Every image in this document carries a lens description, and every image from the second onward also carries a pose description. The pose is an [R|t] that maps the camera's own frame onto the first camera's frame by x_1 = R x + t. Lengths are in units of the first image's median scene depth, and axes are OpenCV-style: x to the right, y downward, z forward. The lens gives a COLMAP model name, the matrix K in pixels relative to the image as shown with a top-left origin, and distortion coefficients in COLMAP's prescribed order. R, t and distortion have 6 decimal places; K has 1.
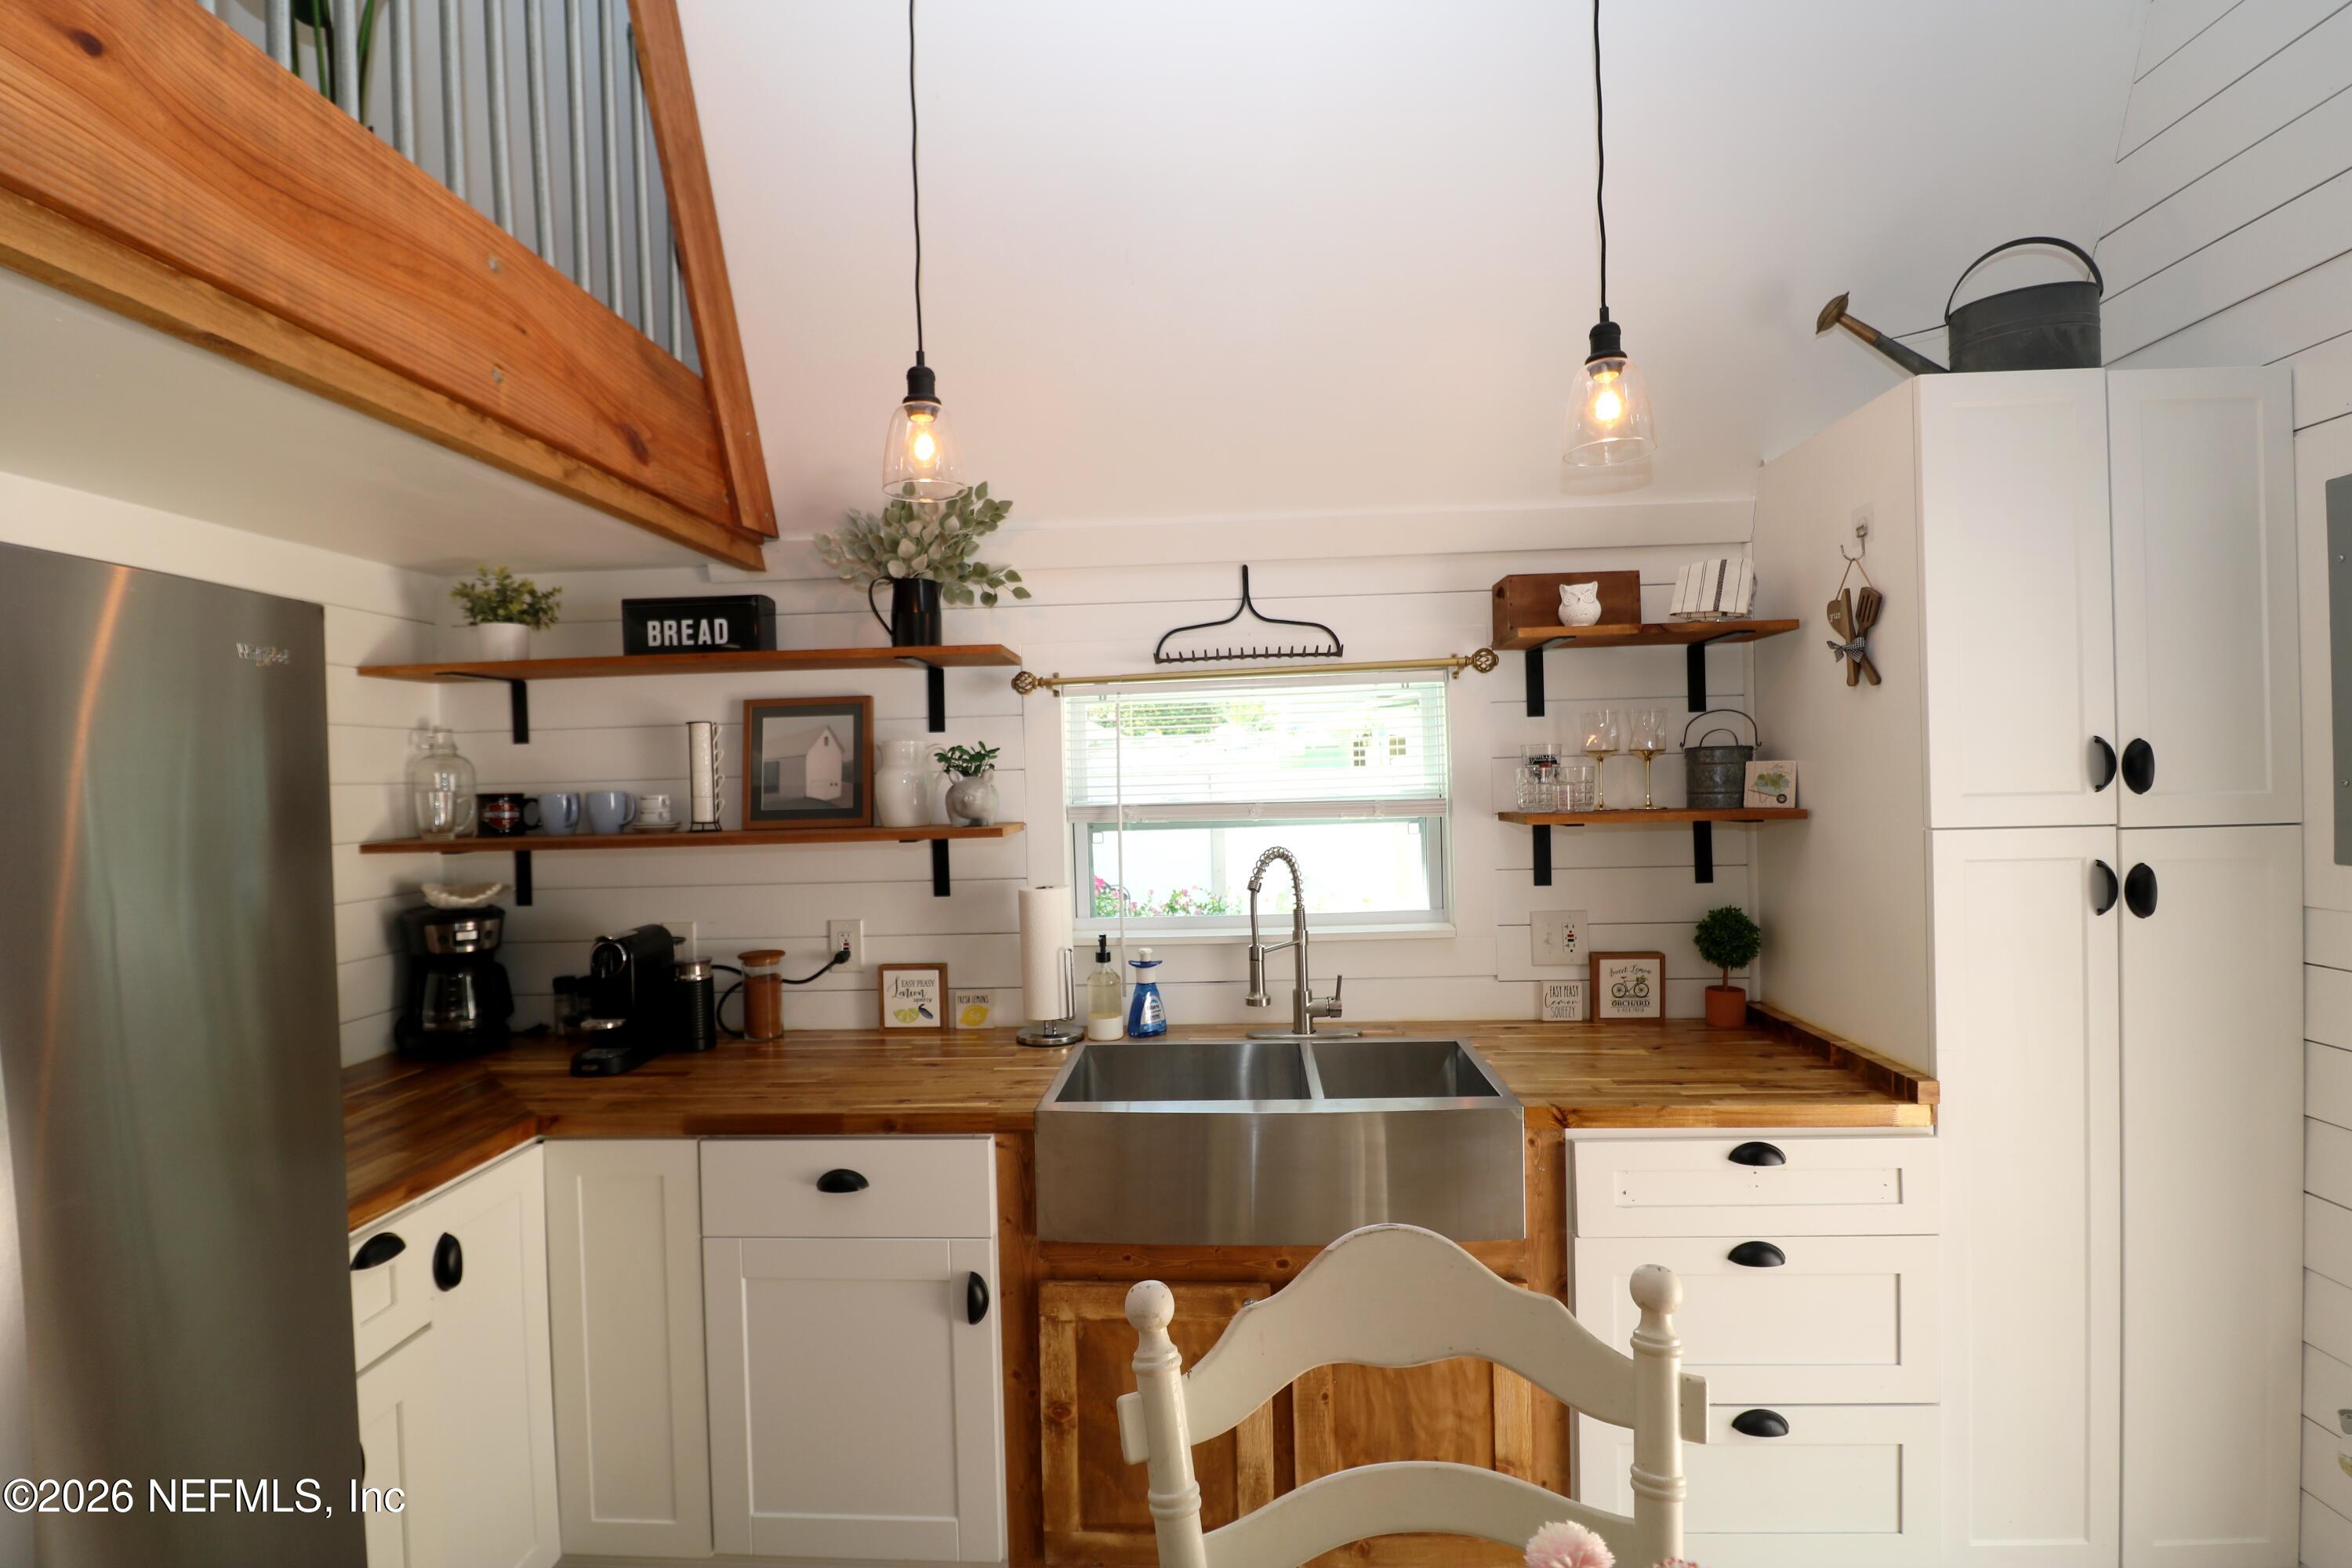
lens RADIAL K [[1093.5, 0, 1170.7], [0, 1093.5, 782.2], [0, 0, 1]] dist [-0.000648, -0.012399]
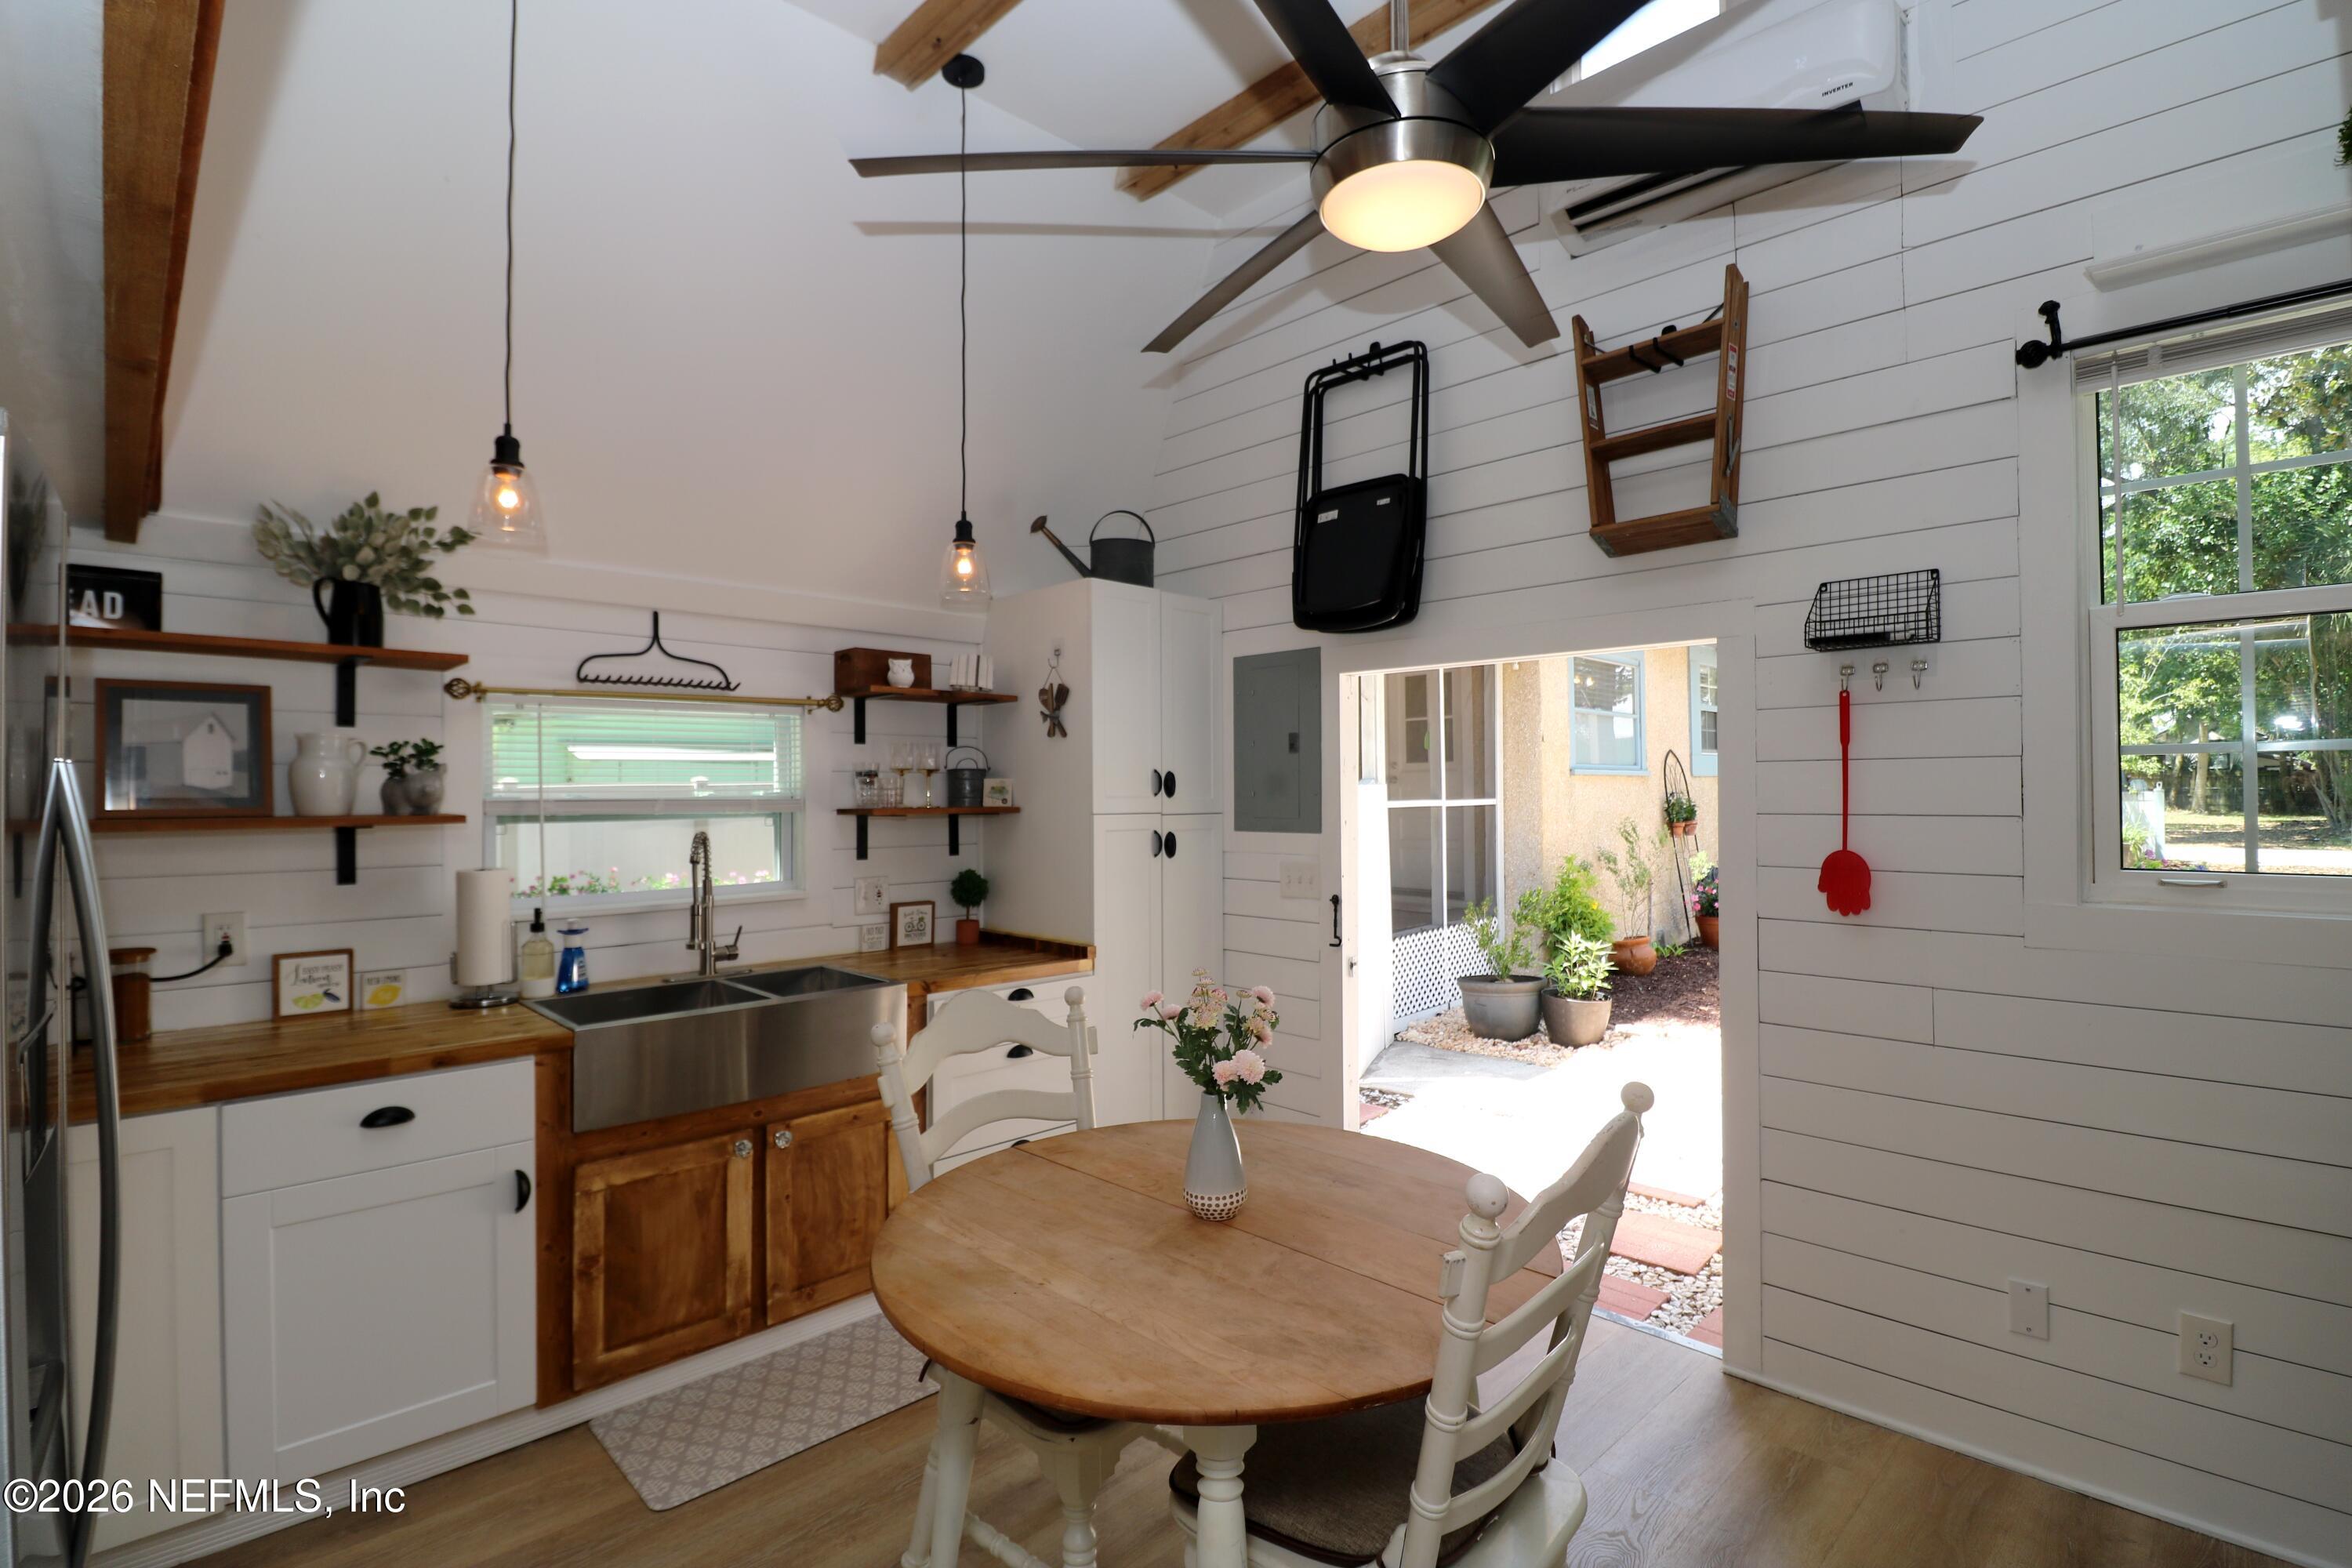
lens RADIAL K [[1093.5, 0, 1170.7], [0, 1093.5, 782.2], [0, 0, 1]] dist [-0.000648, -0.012399]
pose [[0.672262, 0.030423, 0.739688, -0.478406], [-0.007873, 0.999393, -0.033950, 0.038307], [-0.740272, 0.017000, 0.672093, -0.296199]]
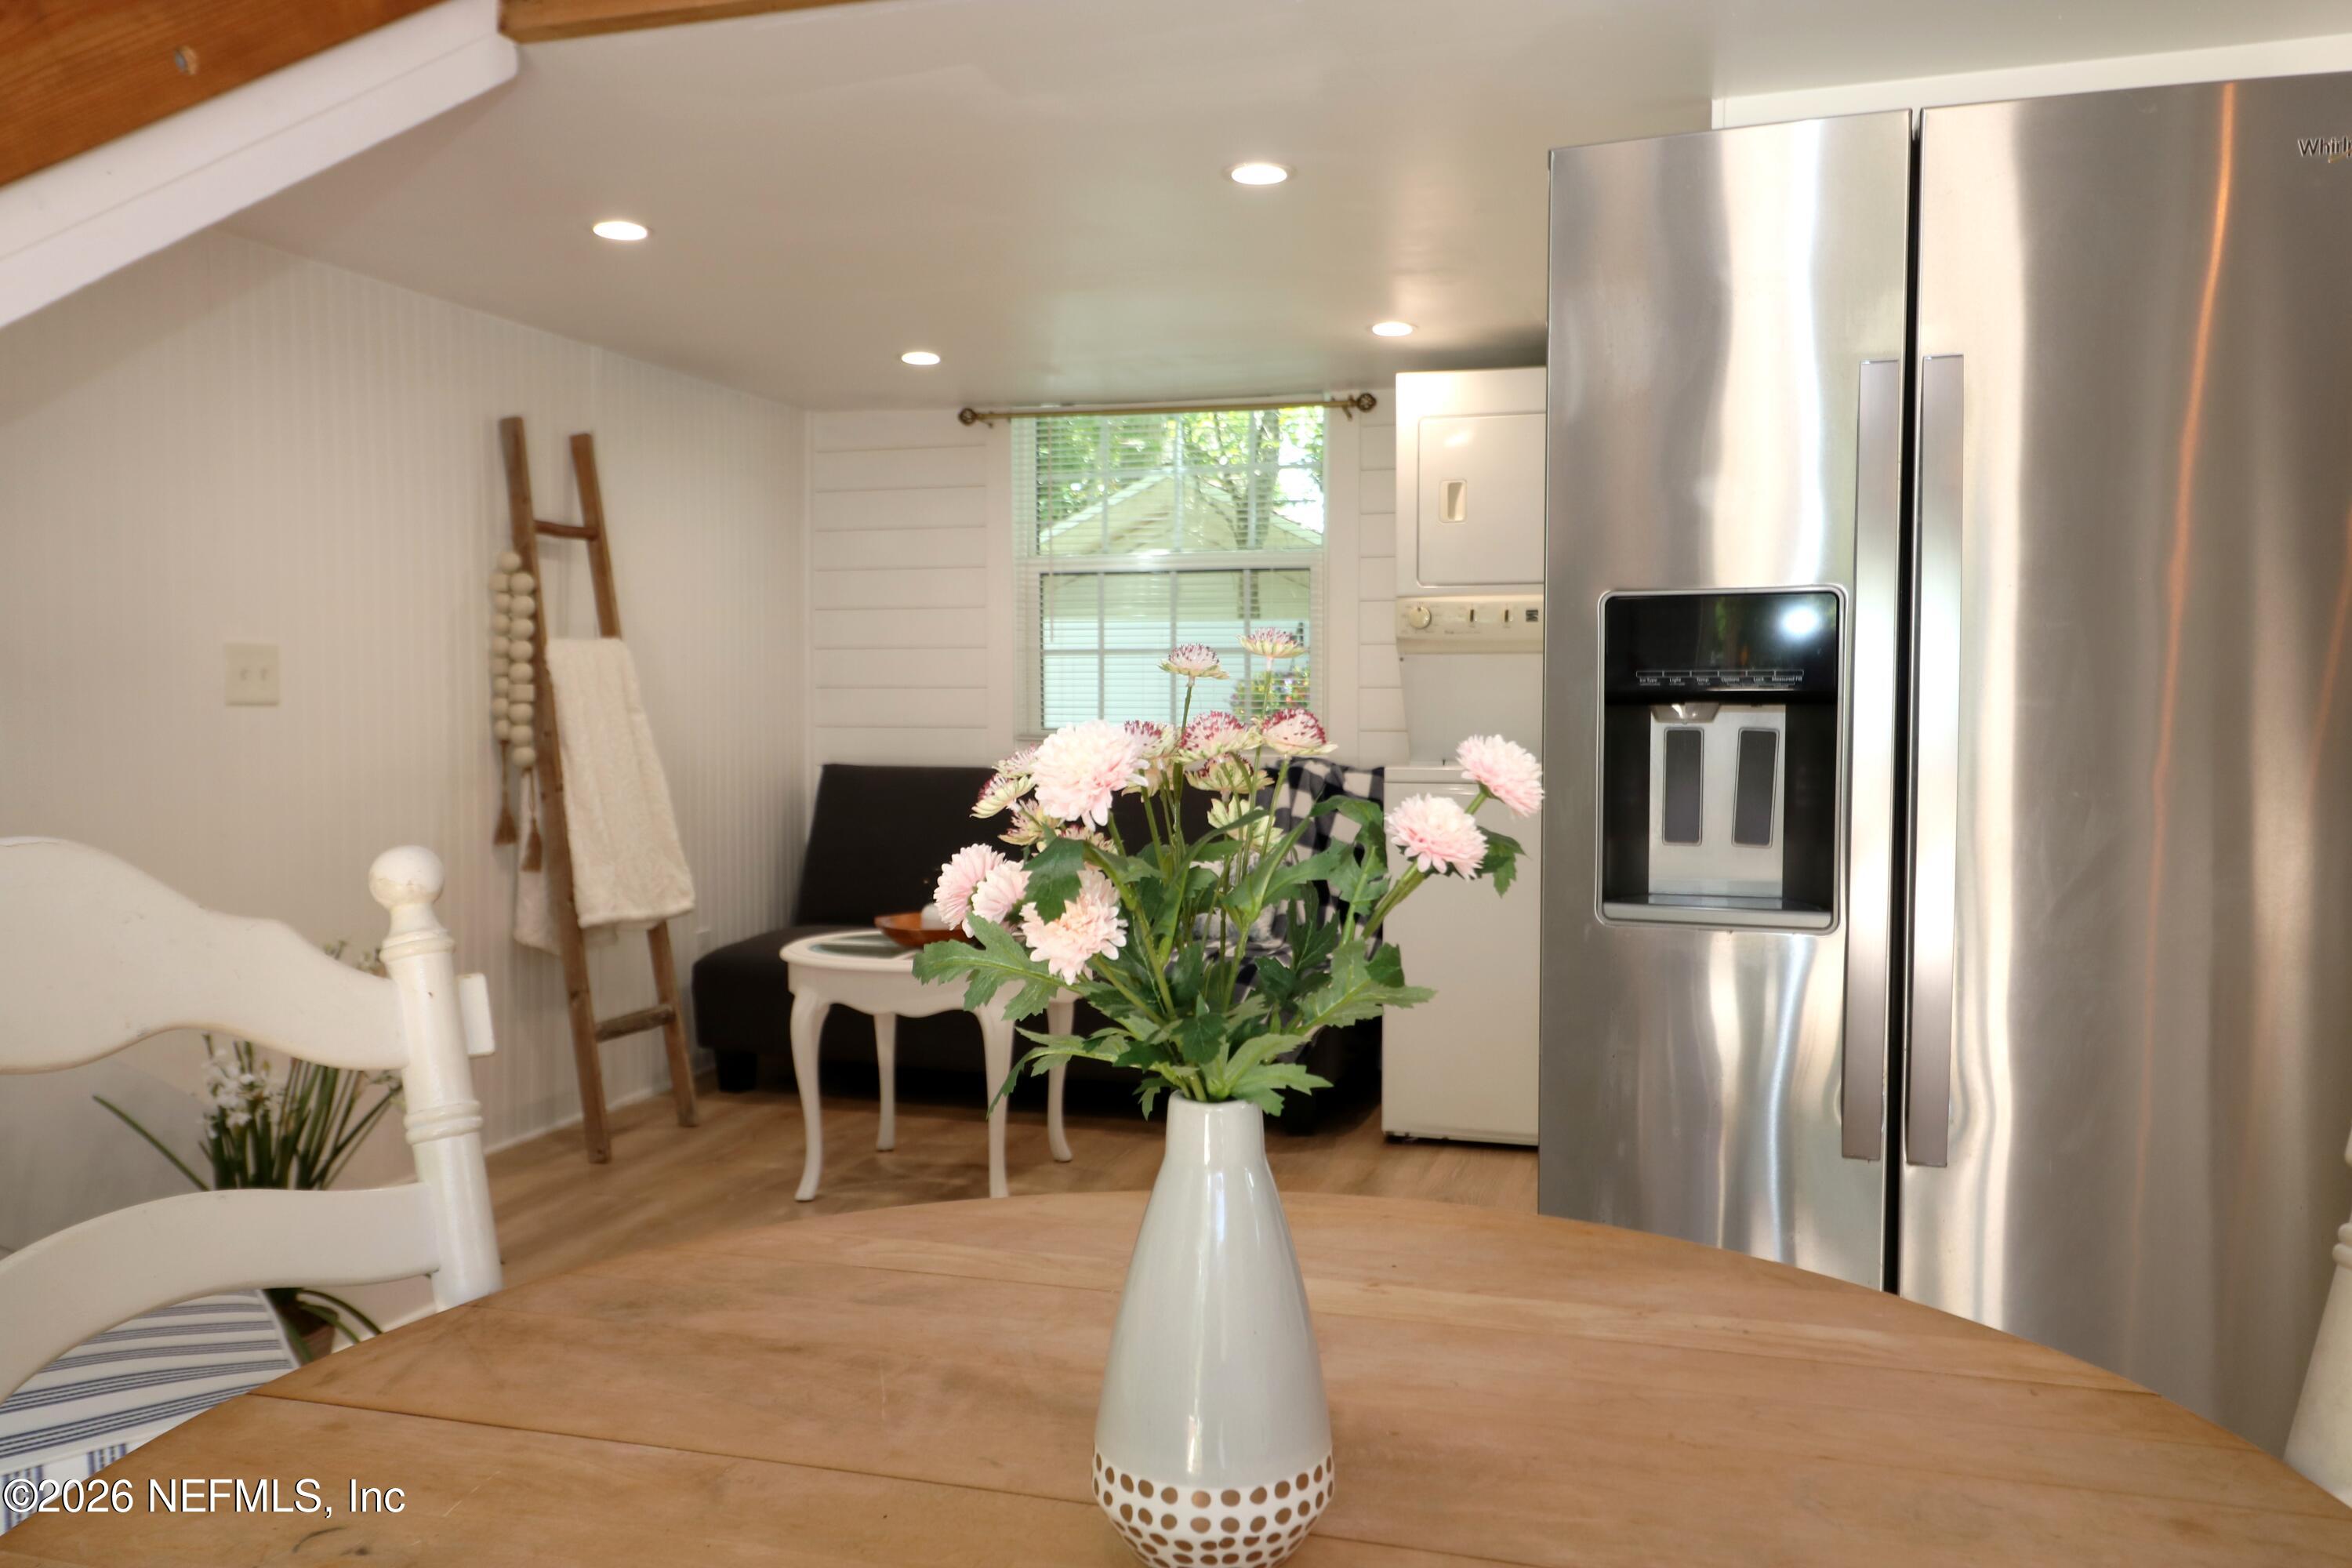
lens RADIAL K [[1726.1, 0, 1163.6], [0, 1726.1, 779.9], [0, 0, 1]] dist [0.004057, 0.001902]
pose [[-0.243164, 0.082525, -0.966468, 0.392950], [0.001359, 0.996402, 0.084739, 0.139236], [0.969984, 0.019292, -0.242401, 0.247873]]
